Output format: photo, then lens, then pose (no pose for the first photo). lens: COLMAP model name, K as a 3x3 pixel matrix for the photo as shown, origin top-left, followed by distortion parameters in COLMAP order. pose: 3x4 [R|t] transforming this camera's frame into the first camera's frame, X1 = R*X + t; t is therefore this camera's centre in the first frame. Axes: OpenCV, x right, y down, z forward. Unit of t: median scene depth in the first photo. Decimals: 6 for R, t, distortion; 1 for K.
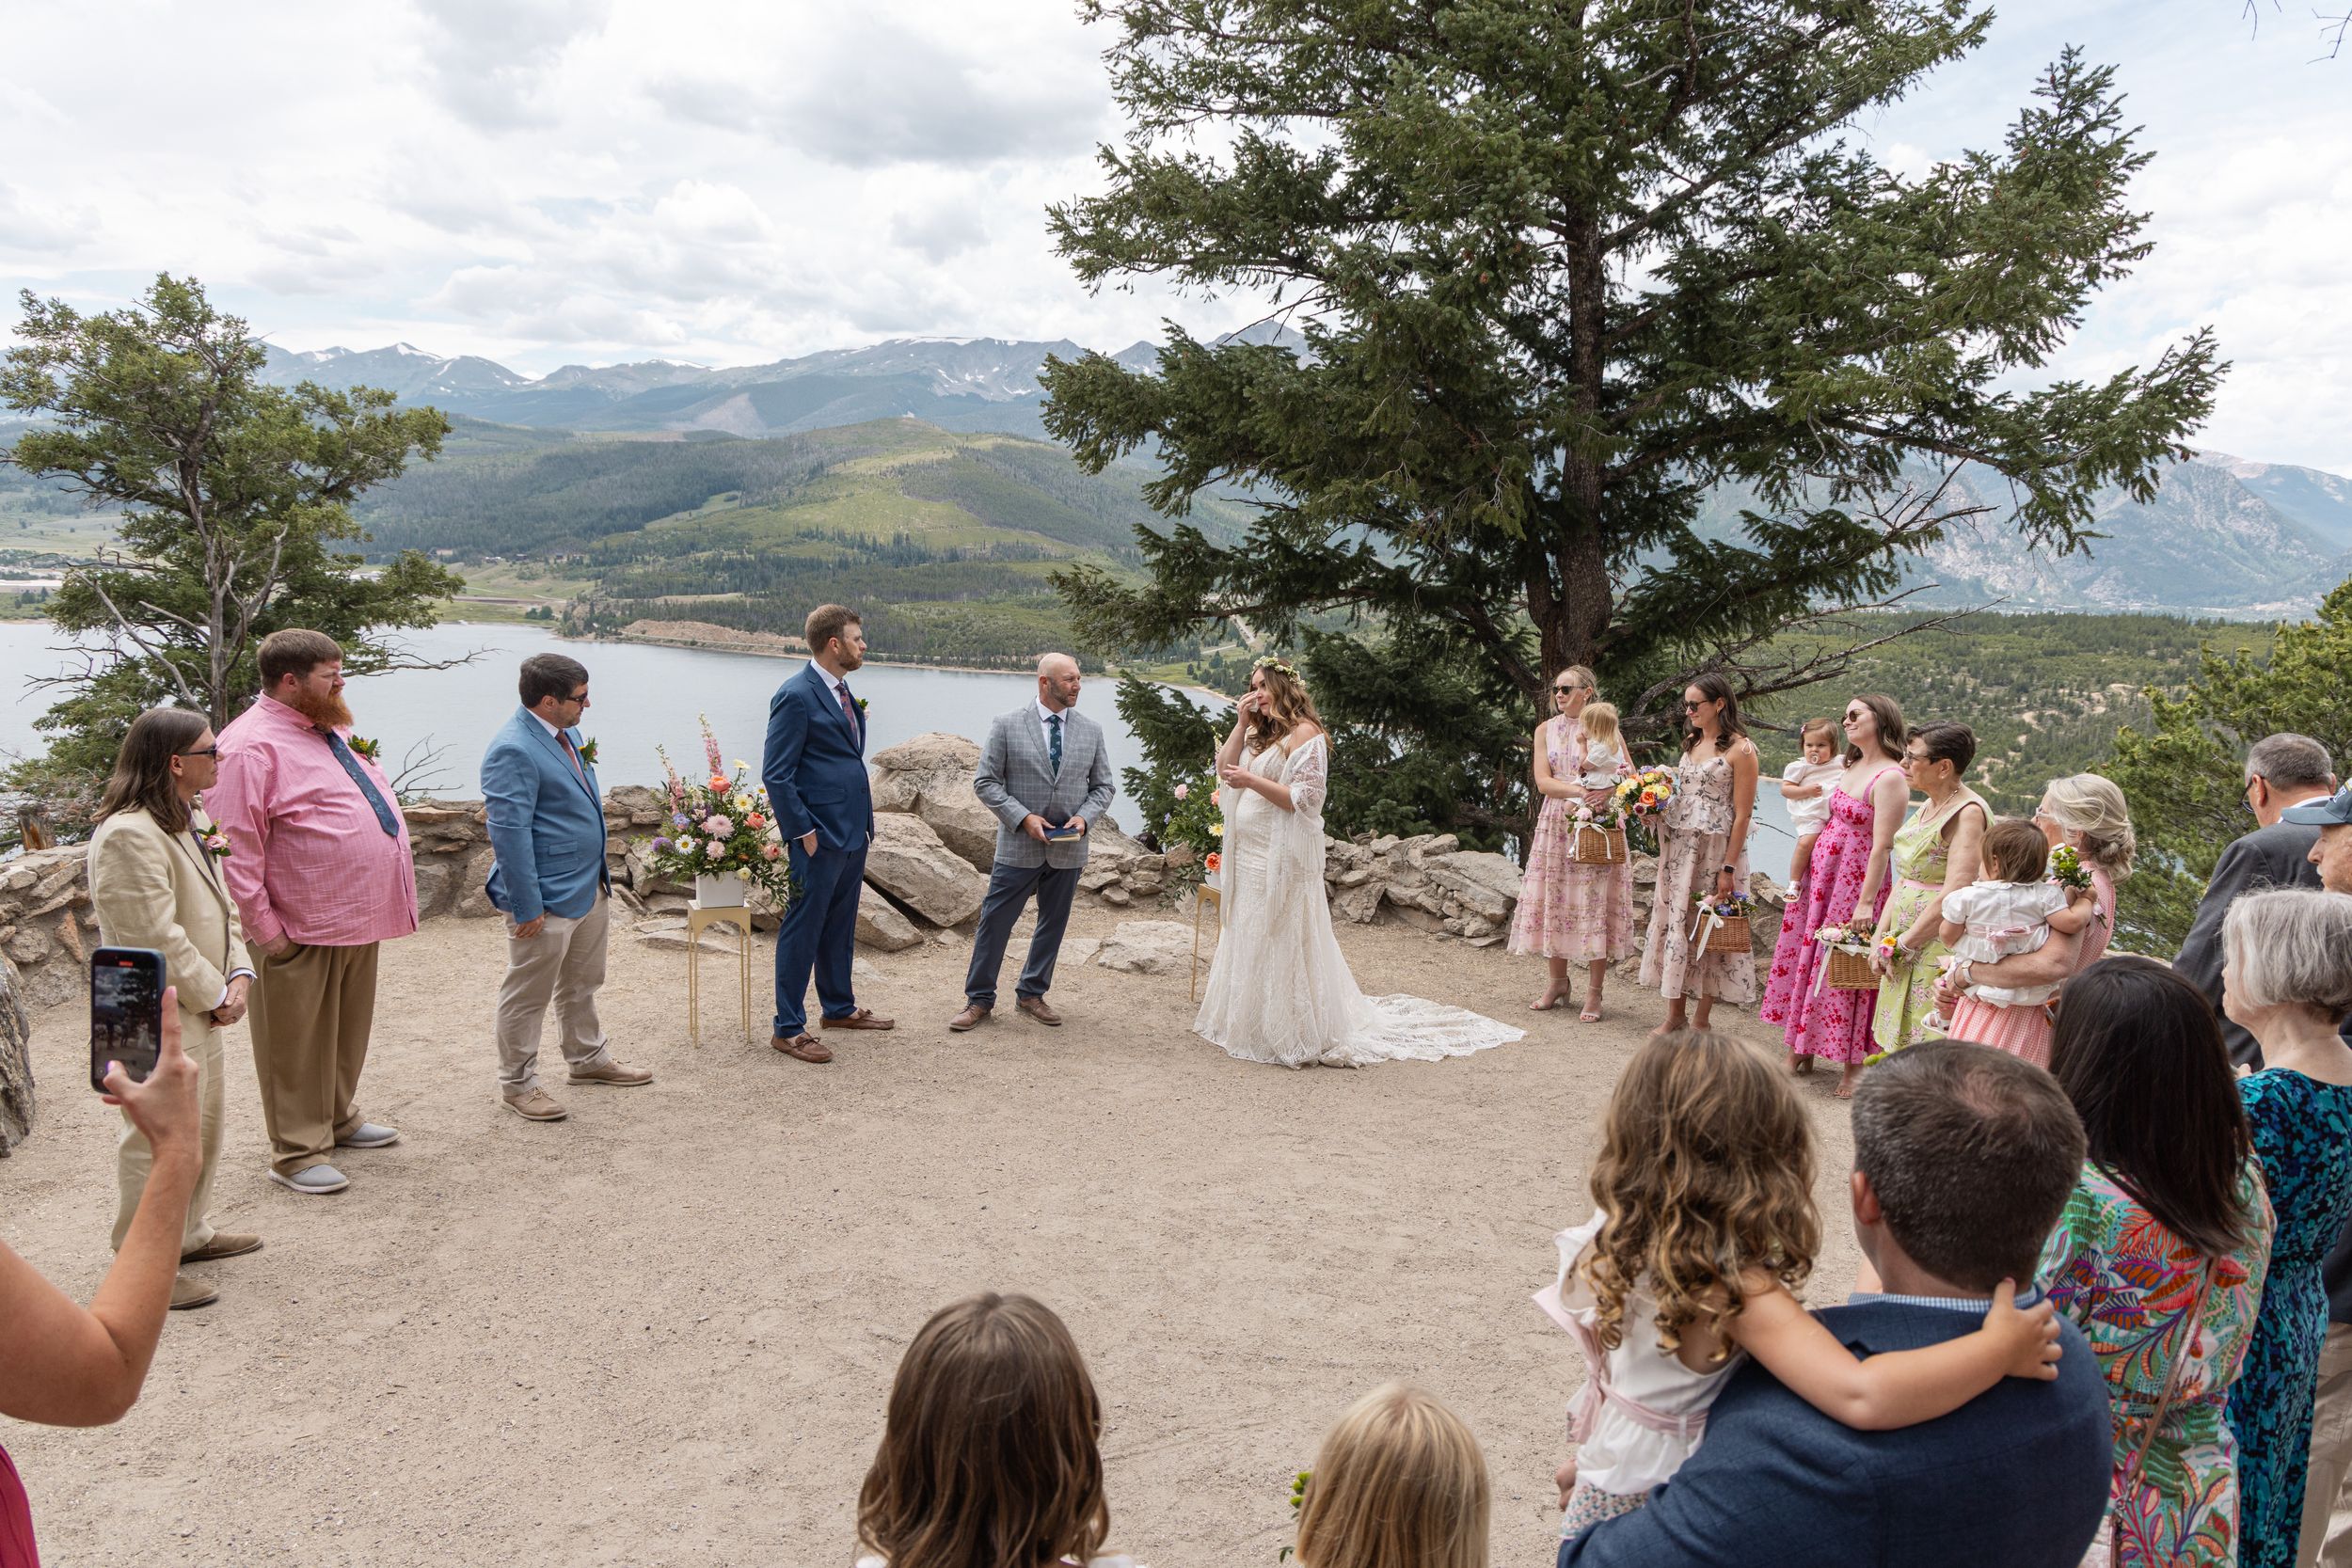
lens RADIAL K [[1637.5, 0, 1176.8], [0, 1637.5, 775.6], [0, 0, 1]] dist [0.029485, 0.020843]
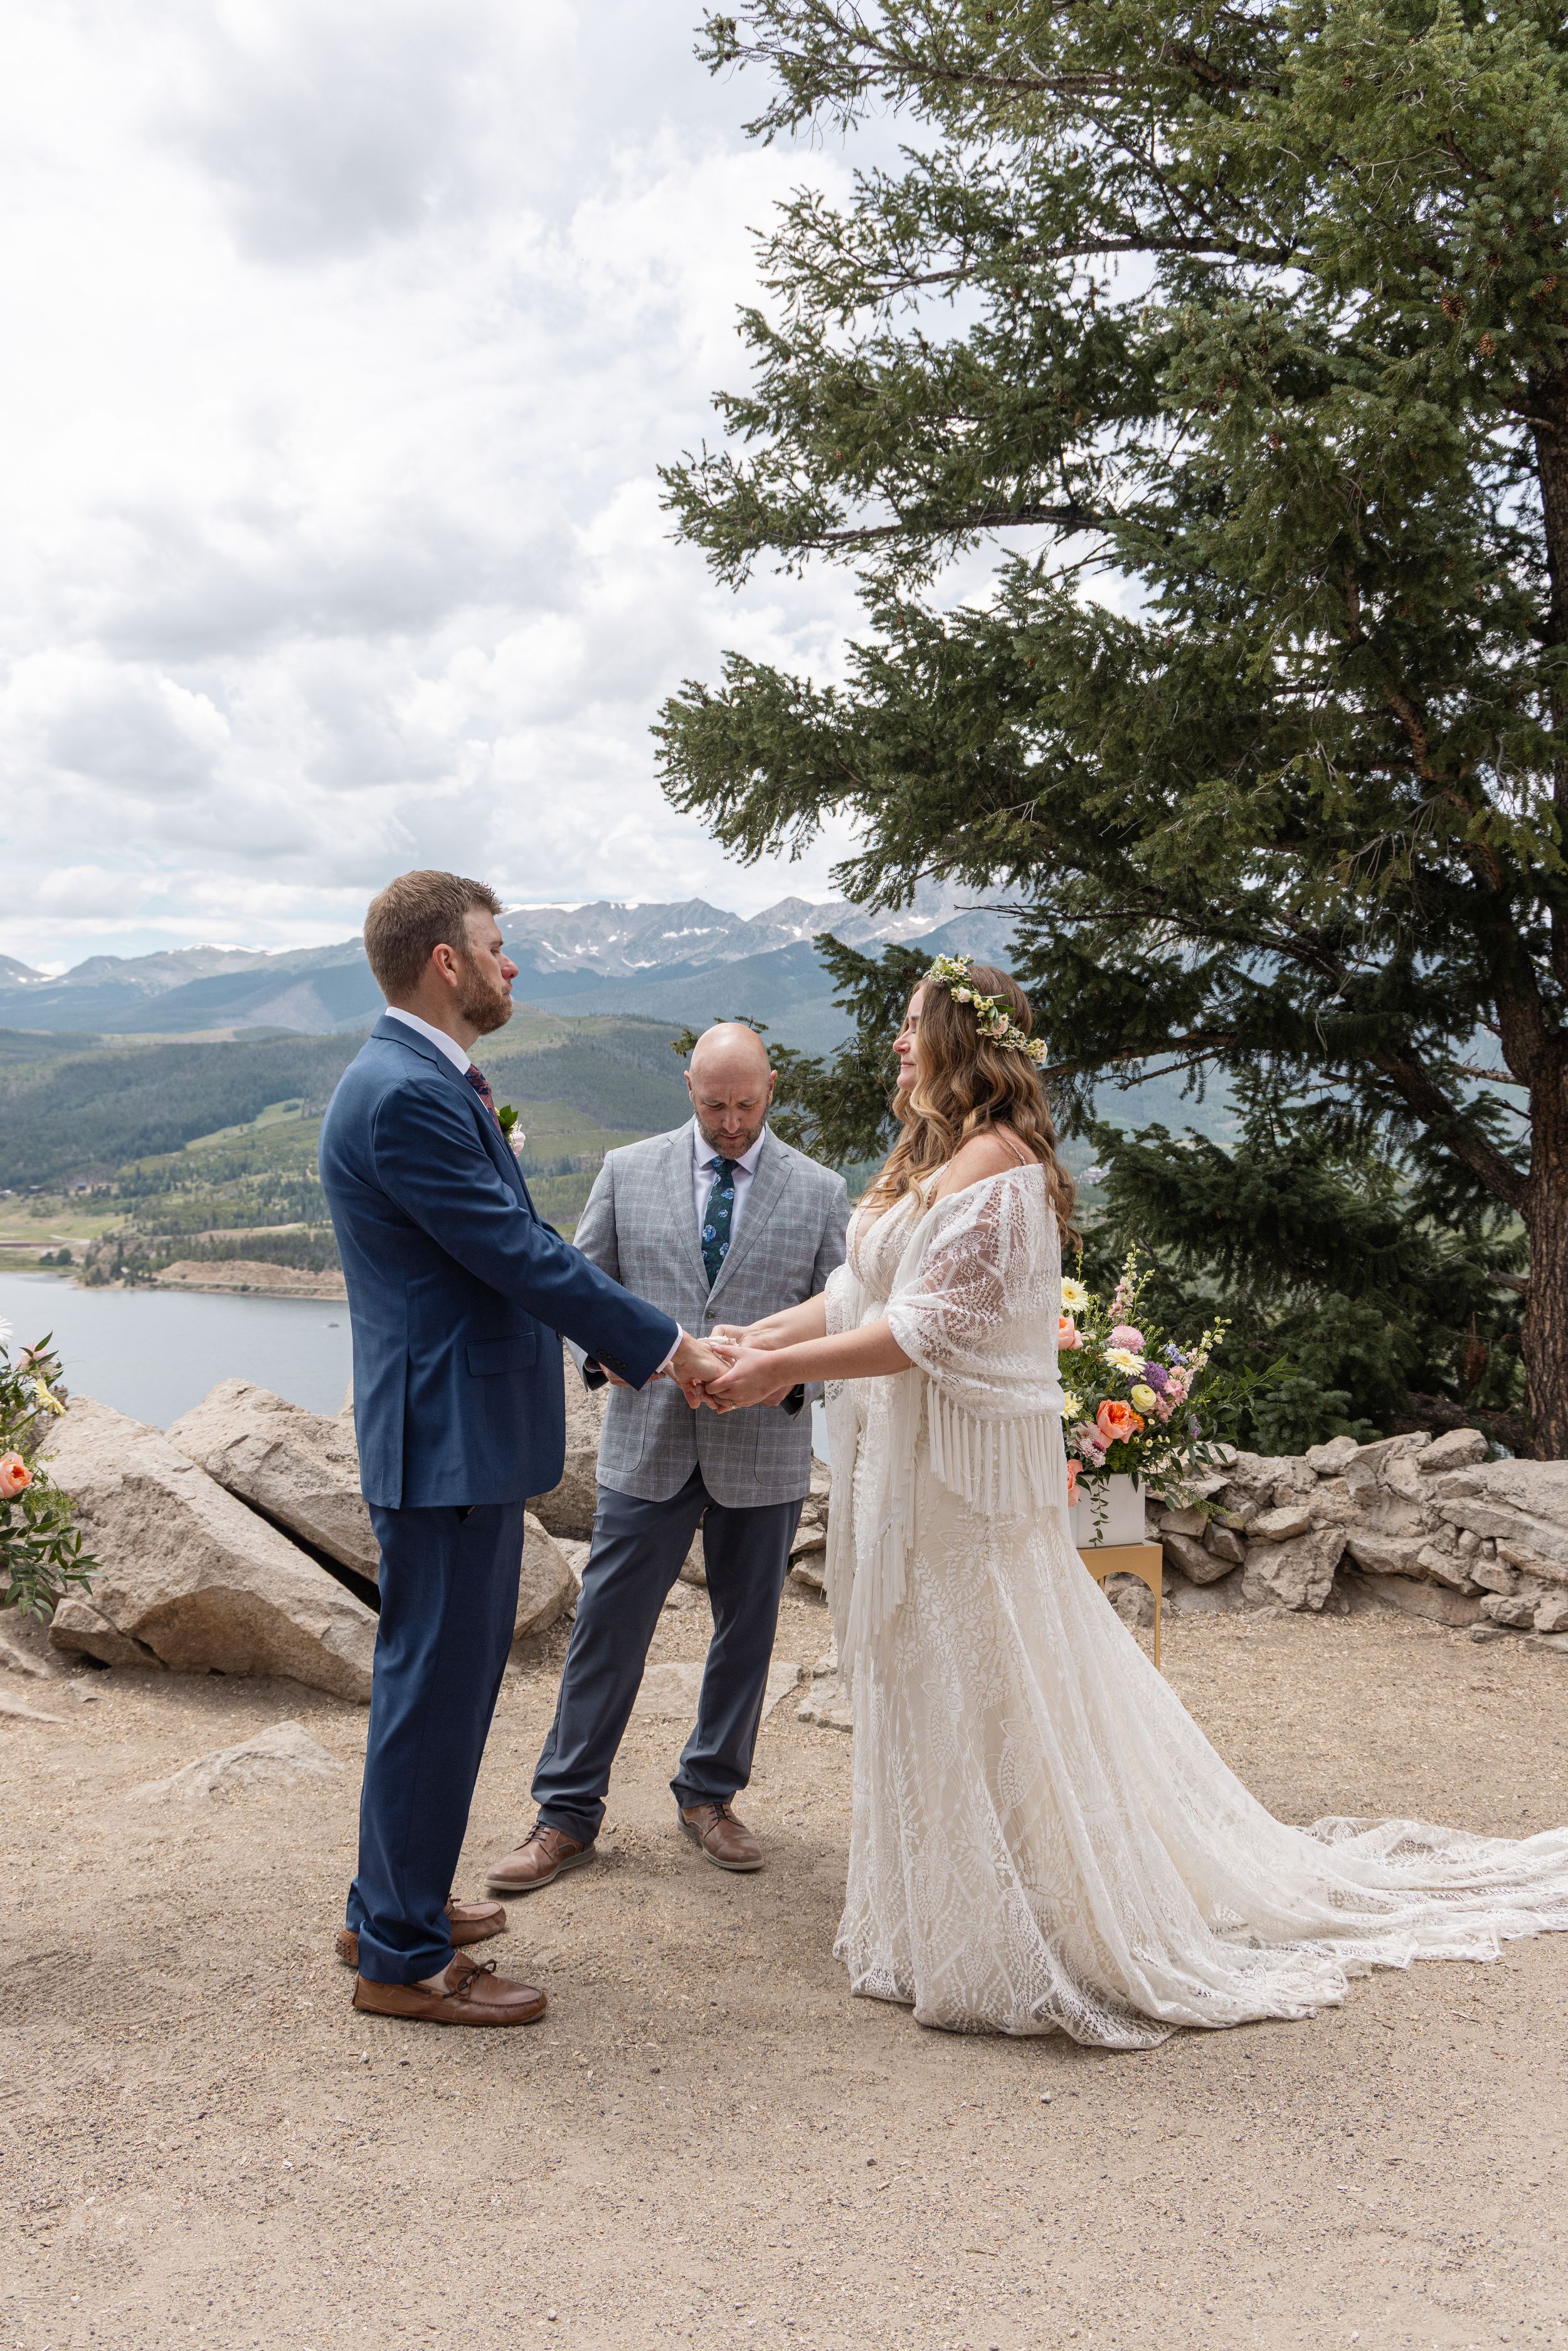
lens RADIAL K [[1906.2, 0, 788.4], [0, 1906.2, 1196.0], [0, 0, 1]] dist [0.006103, -0.004413]
pose [[0.999019, -0.037749, -0.023140, -0.023660], [0.034379, 0.990671, -0.131868, 0.028664], [0.027902, 0.130943, 0.990997, 0.324231]]
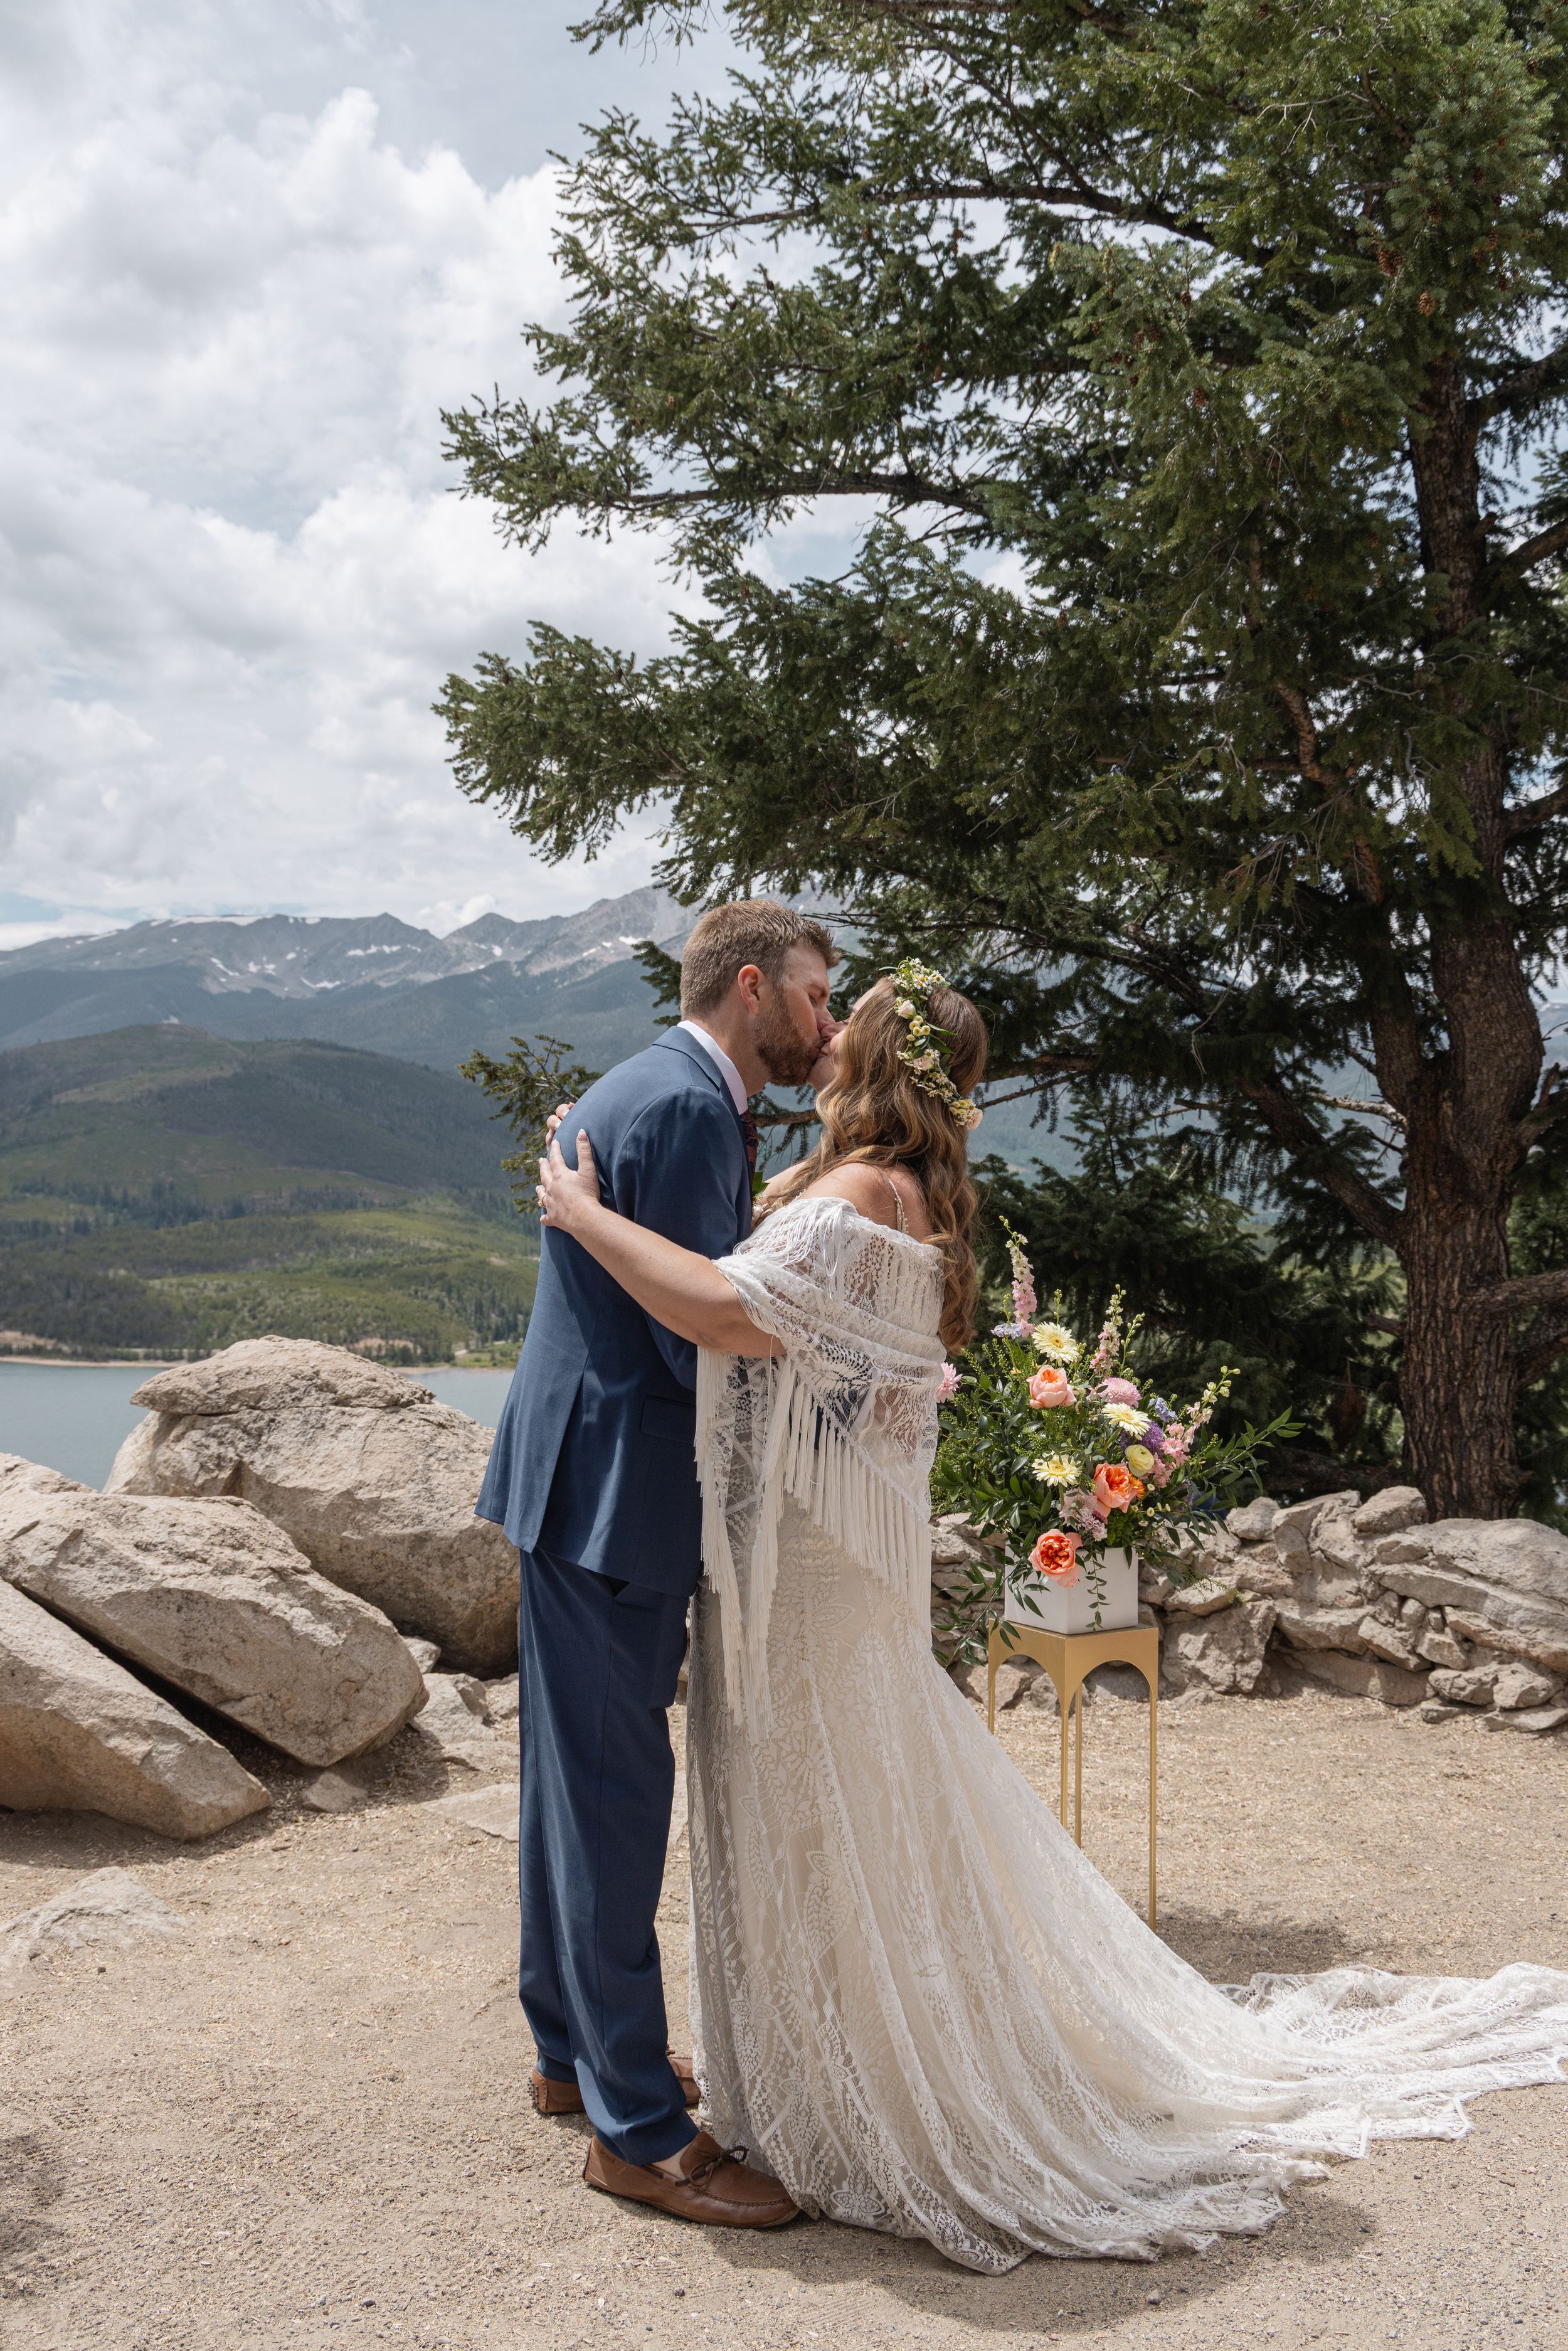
lens RADIAL K [[2061.9, 0, 712.9], [0, 2061.9, 1201.6], [0, 0, 1]] dist [0.005280, -0.007823]
pose [[0.994393, -0.039955, 0.097911, -0.068089], [0.053978, 0.987951, -0.145048, 0.024718], [-0.090936, 0.149519, 0.984568, 0.352083]]
